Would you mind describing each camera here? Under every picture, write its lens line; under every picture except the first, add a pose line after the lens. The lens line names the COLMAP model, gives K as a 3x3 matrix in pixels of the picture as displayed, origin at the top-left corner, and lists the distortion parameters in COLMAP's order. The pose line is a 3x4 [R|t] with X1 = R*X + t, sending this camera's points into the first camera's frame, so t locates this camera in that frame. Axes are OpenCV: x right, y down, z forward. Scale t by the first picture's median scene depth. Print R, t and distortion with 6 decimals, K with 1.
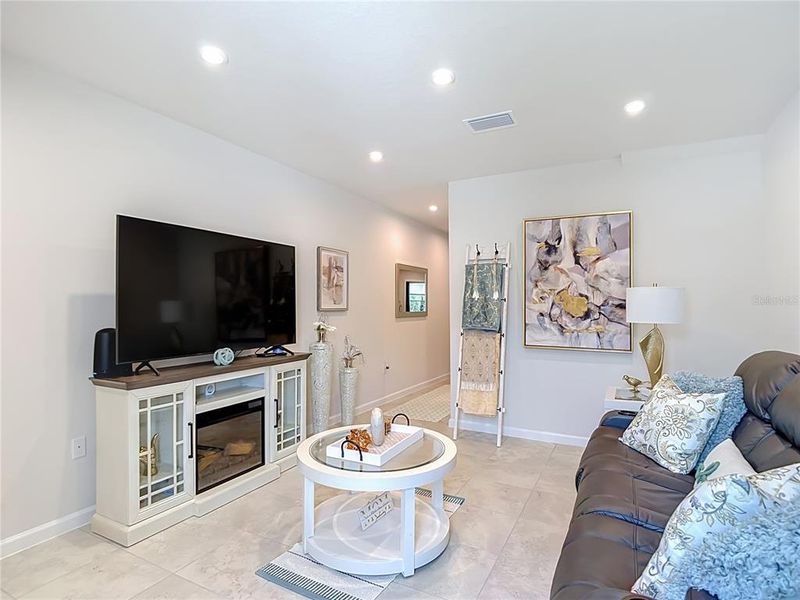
lens RADIAL K [[428.4, 0, 383.6], [0, 428.4, 303.1], [0, 0, 1]] dist [-0.001663, -0.013774]
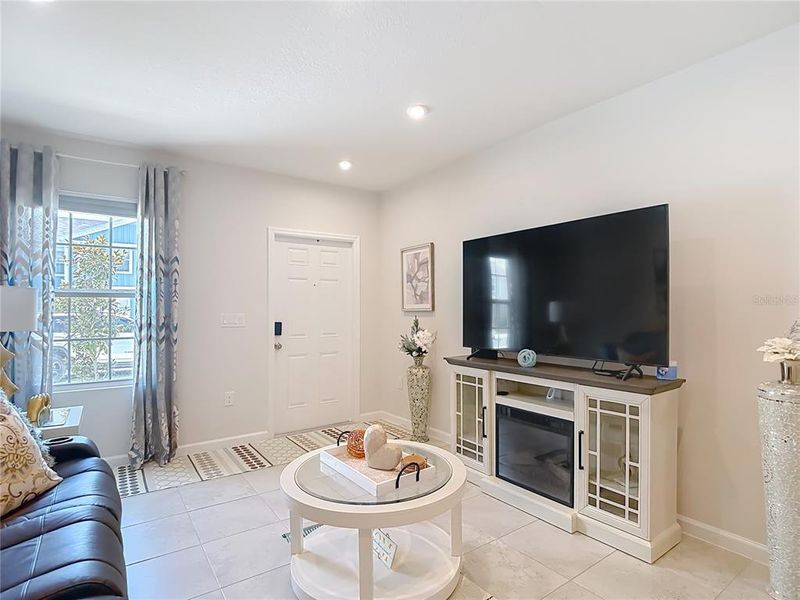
lens RADIAL K [[428.4, 0, 395.8], [0, 428.4, 300.5], [0, 0, 1]] dist [-0.001663, -0.013774]
pose [[-0.441395, -0.013113, -0.897217, 0.666603], [0.009797, 0.999763, -0.019431, 0.013053], [0.897259, -0.017367, -0.441162, 1.248542]]
